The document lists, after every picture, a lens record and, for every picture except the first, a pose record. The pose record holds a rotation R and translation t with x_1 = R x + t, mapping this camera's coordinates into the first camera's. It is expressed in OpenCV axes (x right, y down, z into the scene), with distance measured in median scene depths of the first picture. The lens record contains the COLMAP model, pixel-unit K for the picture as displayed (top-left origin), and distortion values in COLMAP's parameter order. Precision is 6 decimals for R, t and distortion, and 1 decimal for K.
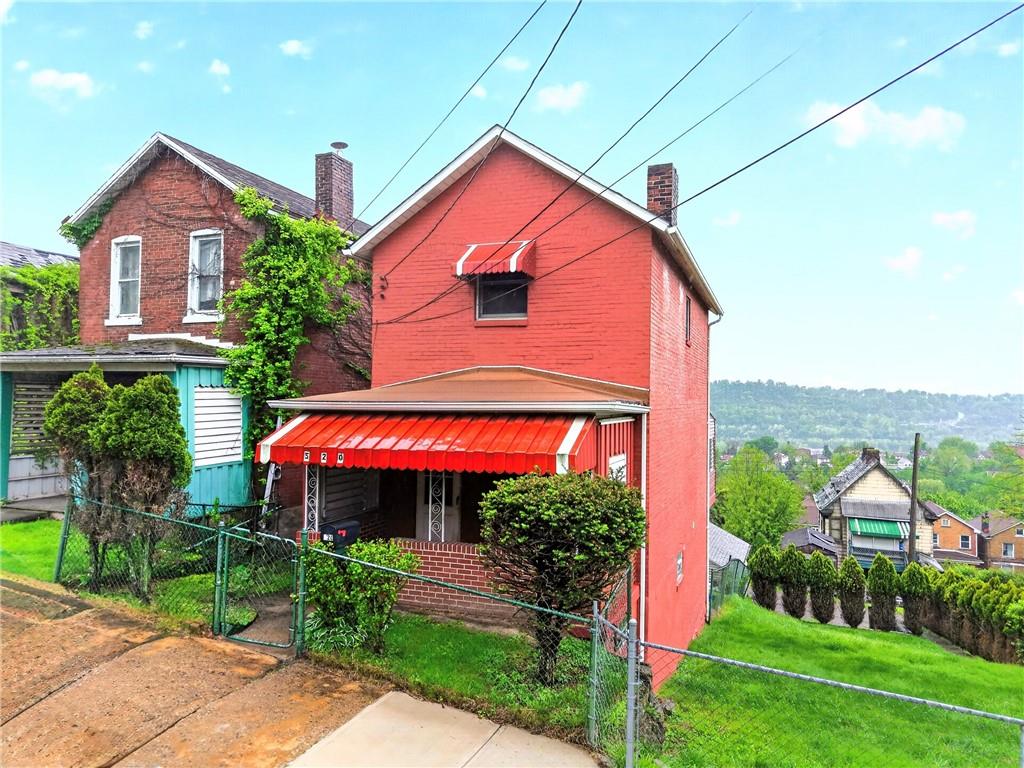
lens RADIAL K [[691.4, 0, 511.7], [0, 691.4, 386.6], [0, 0, 1]] dist [0.000986, 0.000931]
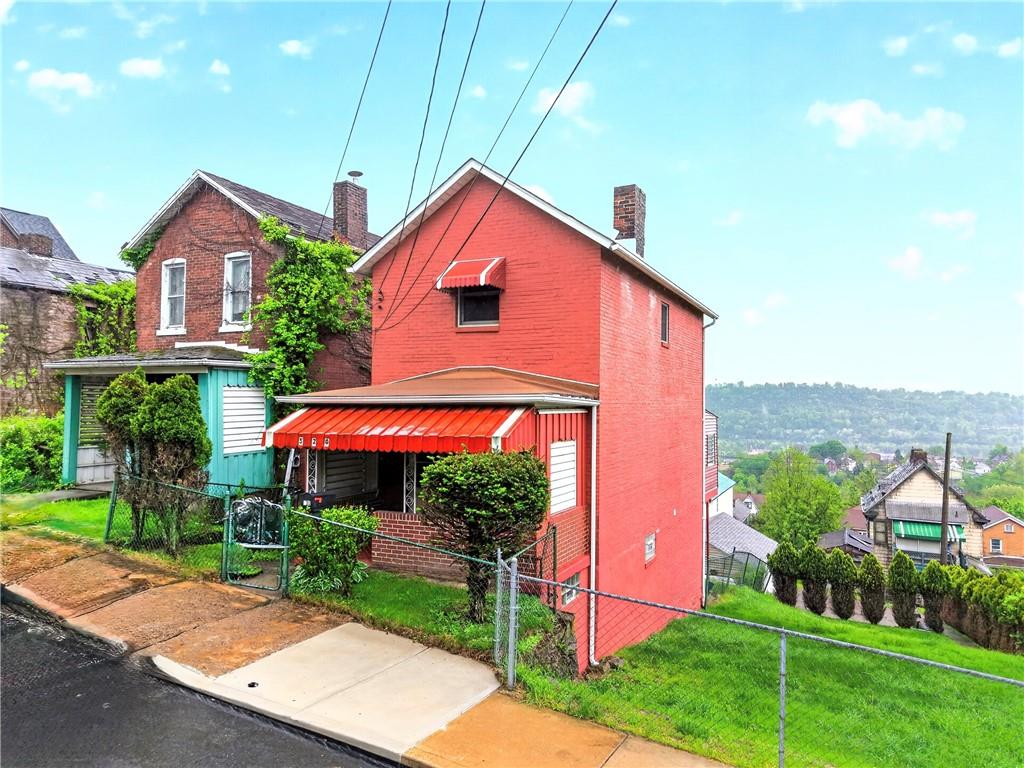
lens RADIAL K [[691.1, 0, 512.0], [0, 691.1, 384.0], [0, 0, 1]] dist [0.002811, -0.000751]
pose [[0.996407, -0.006467, -0.084447, 0.131668], [0.005618, 0.999931, -0.010288, 0.011122], [0.084508, 0.009777, 0.996375, -0.136044]]
